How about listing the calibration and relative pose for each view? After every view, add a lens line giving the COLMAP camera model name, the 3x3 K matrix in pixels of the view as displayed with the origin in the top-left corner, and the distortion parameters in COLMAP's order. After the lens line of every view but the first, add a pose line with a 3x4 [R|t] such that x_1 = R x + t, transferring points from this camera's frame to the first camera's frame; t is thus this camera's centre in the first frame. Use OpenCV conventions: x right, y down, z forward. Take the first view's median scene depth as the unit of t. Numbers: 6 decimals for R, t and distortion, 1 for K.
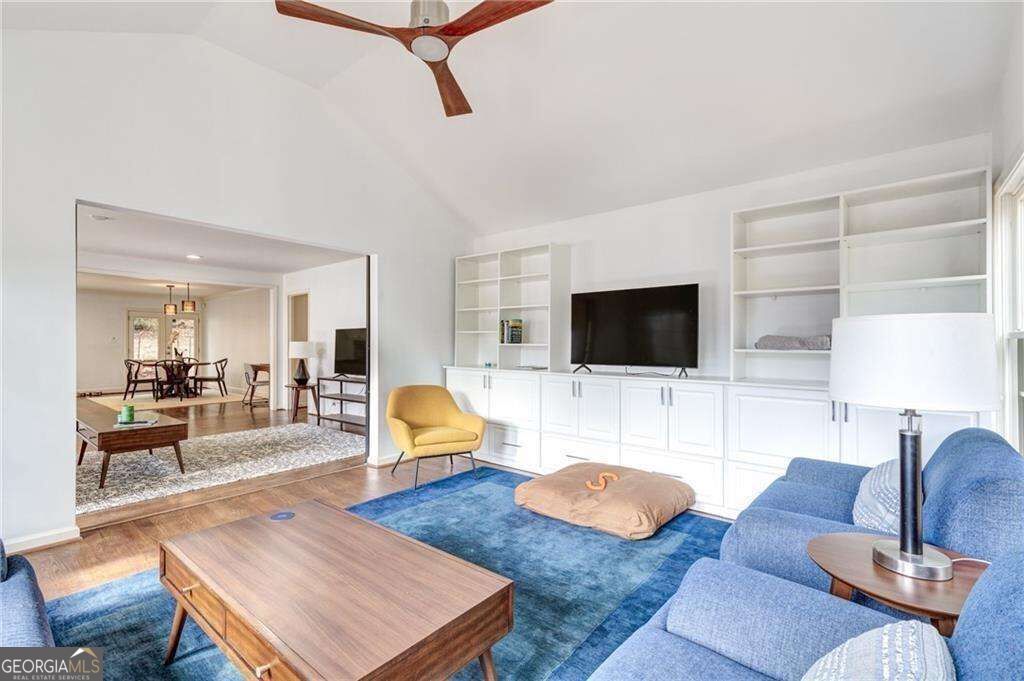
lens RADIAL K [[460.9, 0, 512.0], [0, 460.9, 340.5], [0, 0, 1]] dist [0.001012, -0.000027]
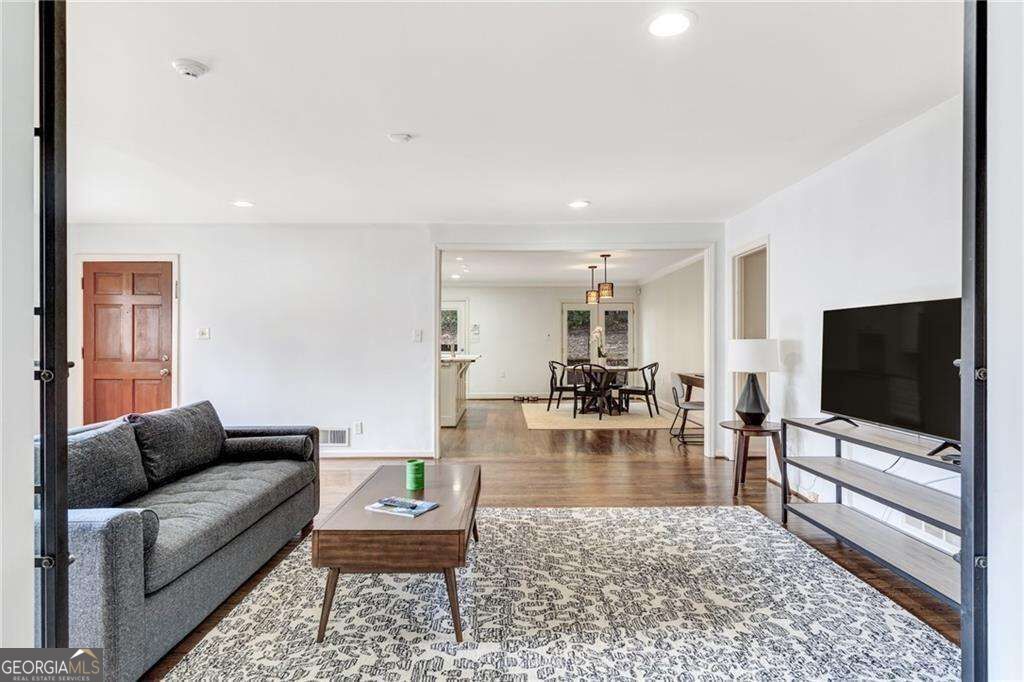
lens RADIAL K [[547.5, 0, 511.4], [0, 547.5, 343.4], [0, 0, 1]] dist [0.003164, 0.000164]
pose [[0.633358, 0.004961, -0.773843, -0.164428], [0.009349, 0.999857, 0.014062, -0.005835], [0.773803, -0.016141, 0.633221, 0.432272]]
